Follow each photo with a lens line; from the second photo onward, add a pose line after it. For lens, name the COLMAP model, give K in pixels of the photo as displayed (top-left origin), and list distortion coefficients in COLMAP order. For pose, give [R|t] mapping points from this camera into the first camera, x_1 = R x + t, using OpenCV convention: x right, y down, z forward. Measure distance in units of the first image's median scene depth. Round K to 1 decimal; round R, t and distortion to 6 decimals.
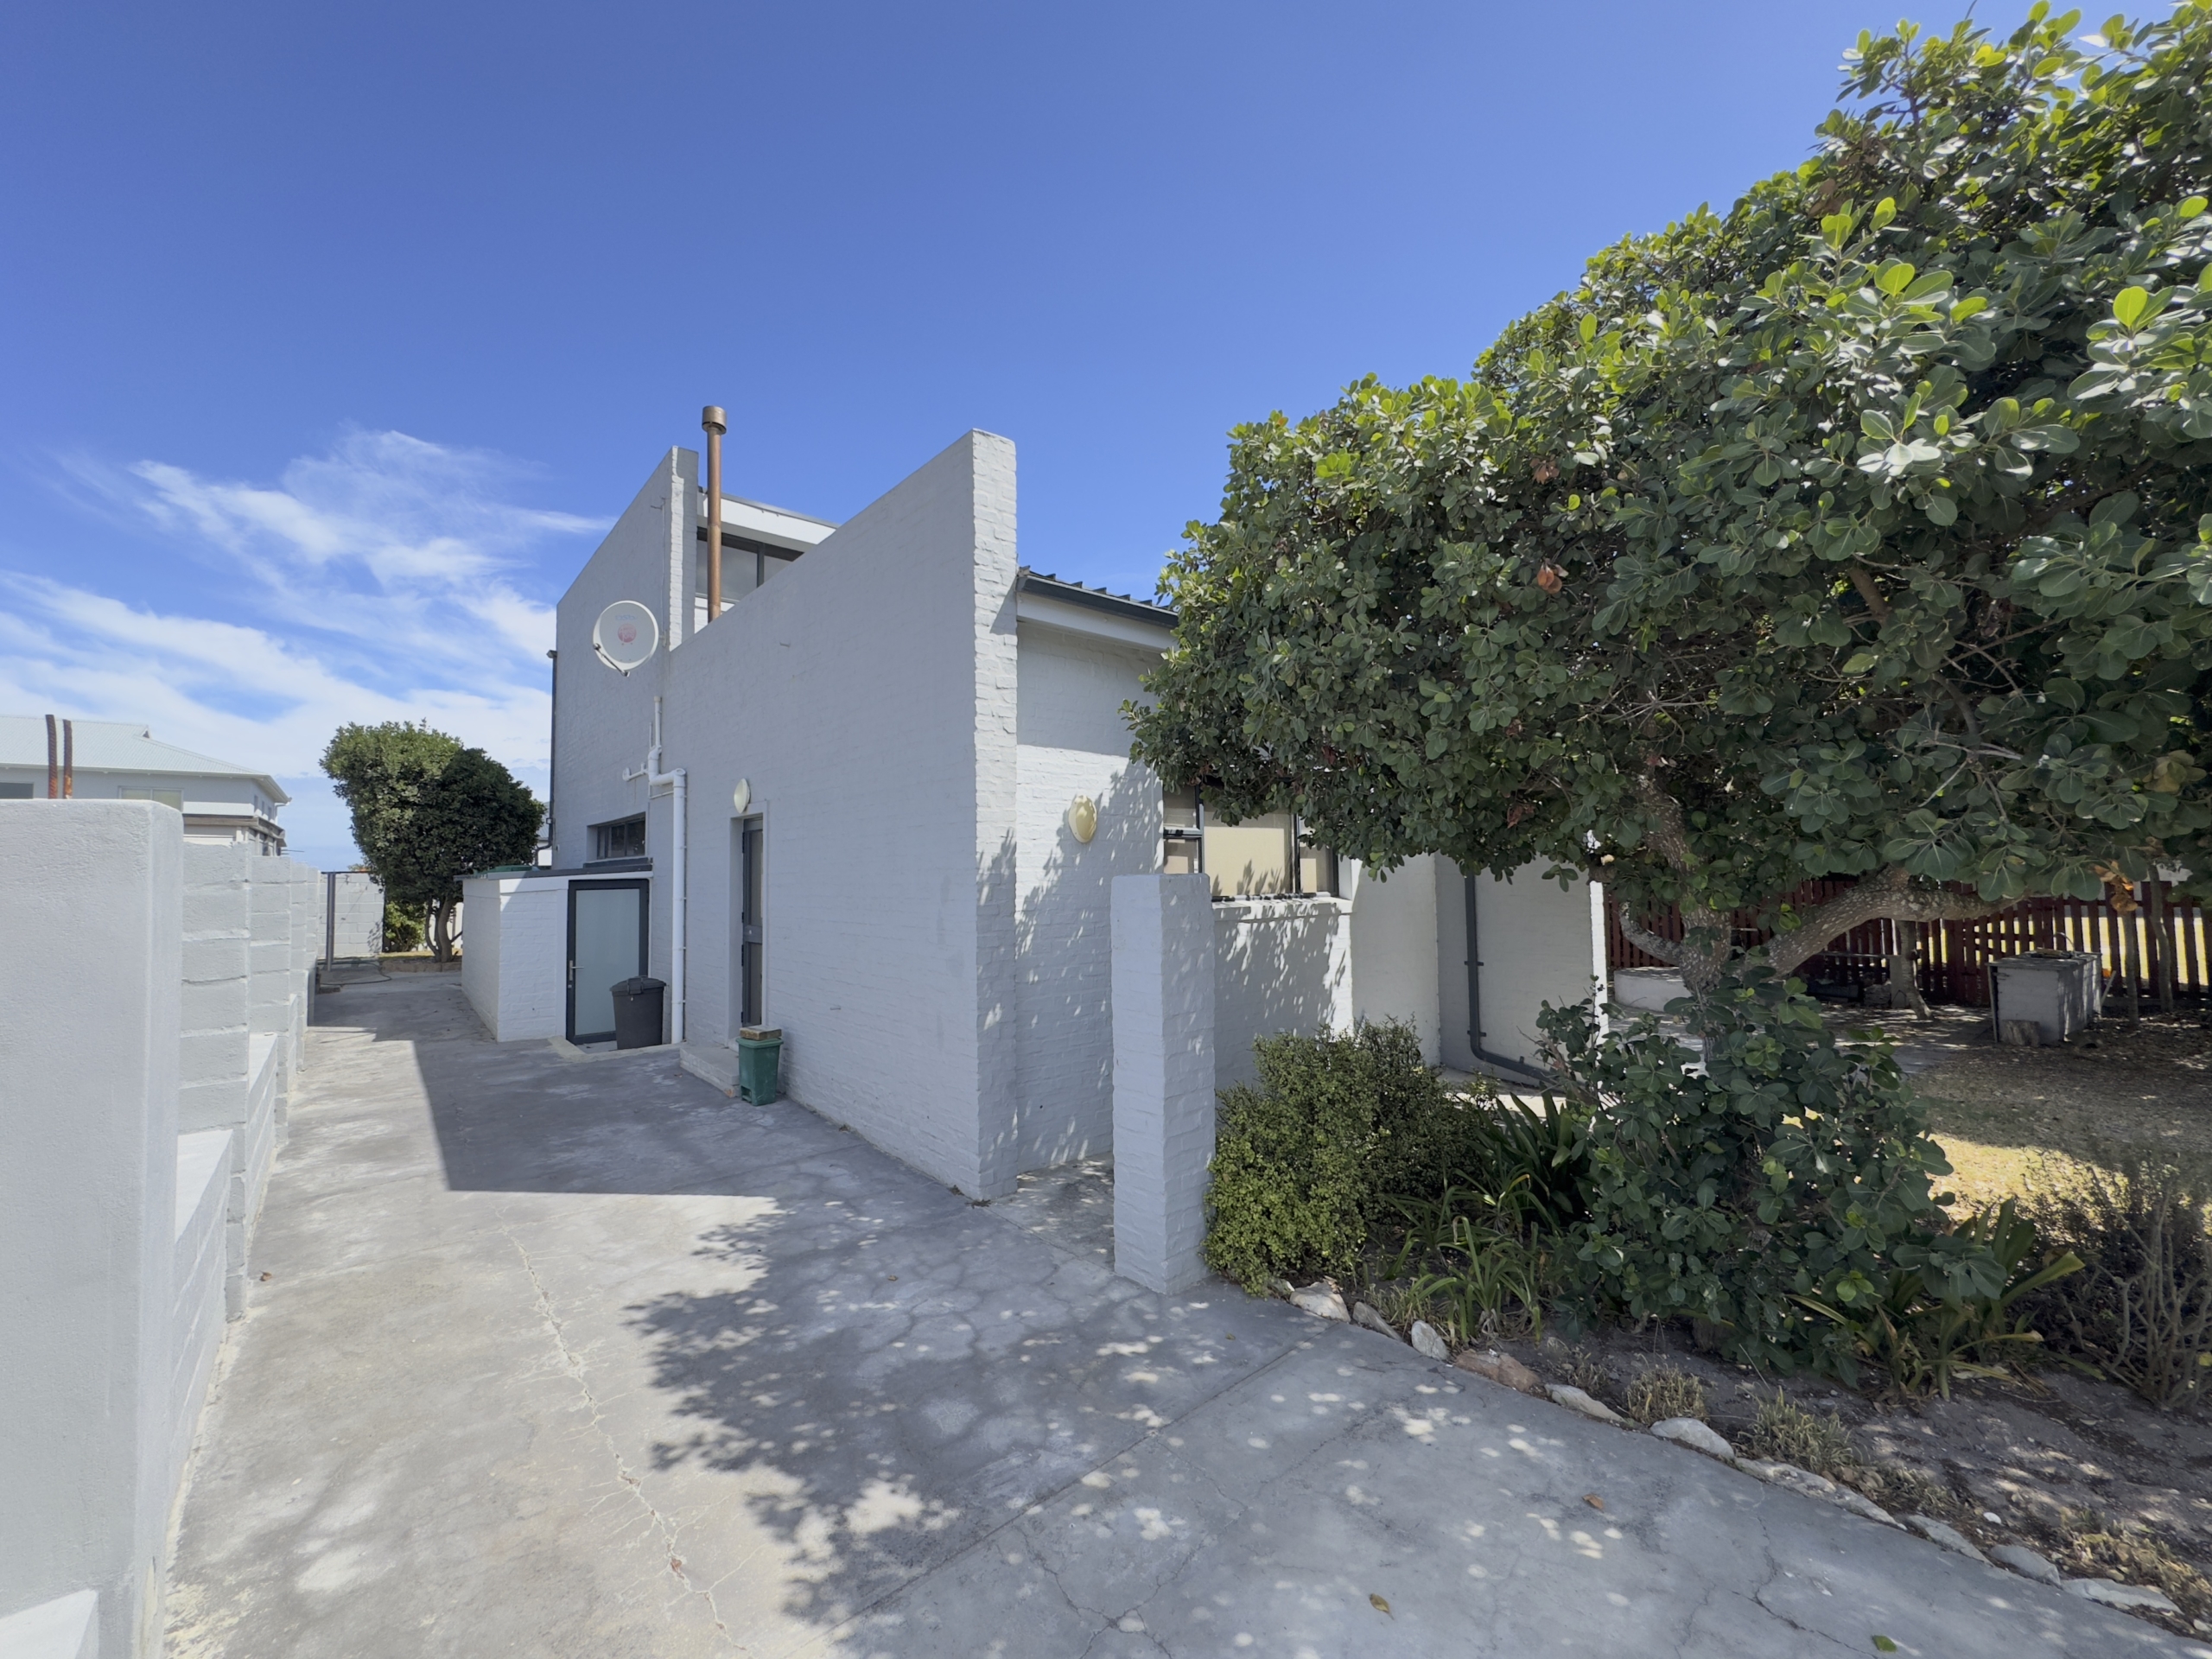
lens RADIAL K [[894.0, 0, 1099.9], [0, 894.0, 822.0], [0, 0, 1]] dist [0.001047, 0.000361]
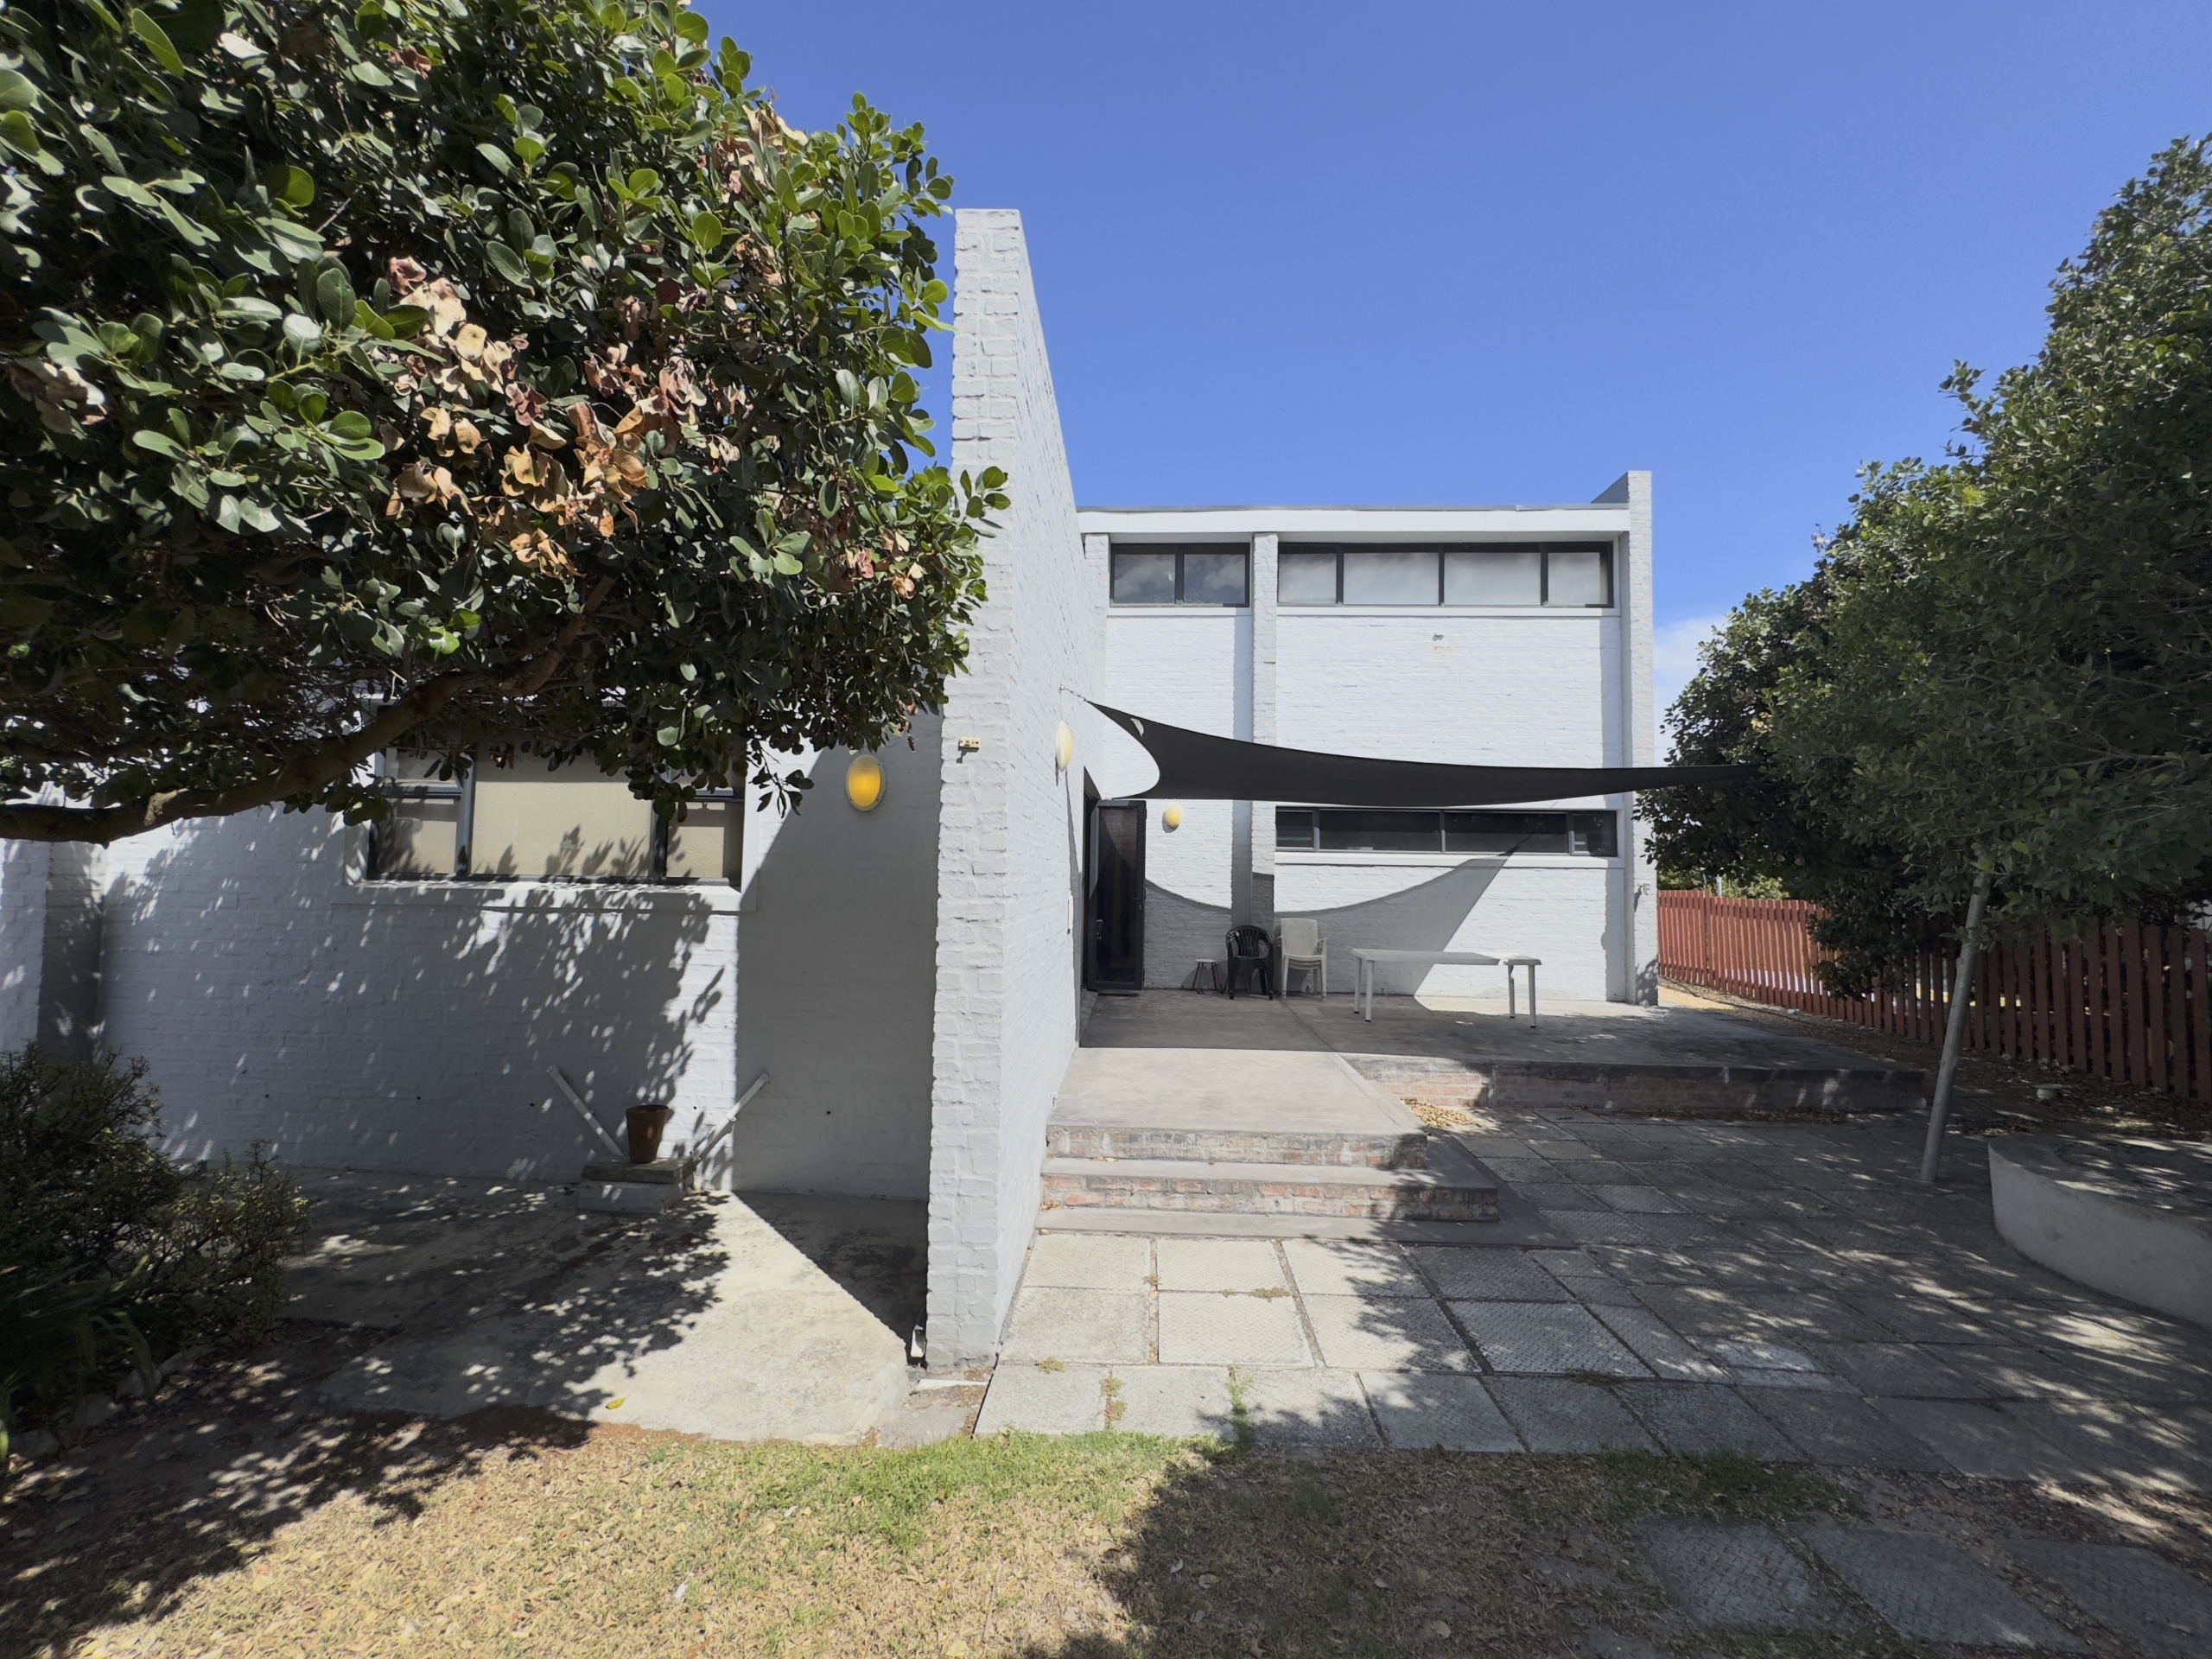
lens RADIAL K [[894.0, 0, 1099.9], [0, 894.0, 822.0], [0, 0, 1]] dist [0.001047, 0.000361]
pose [[0.724424, -0.016813, -0.689149, 0.978411], [0.013035, 0.999858, -0.010691, 0.051942], [0.689231, -0.001238, 0.724541, 0.770677]]
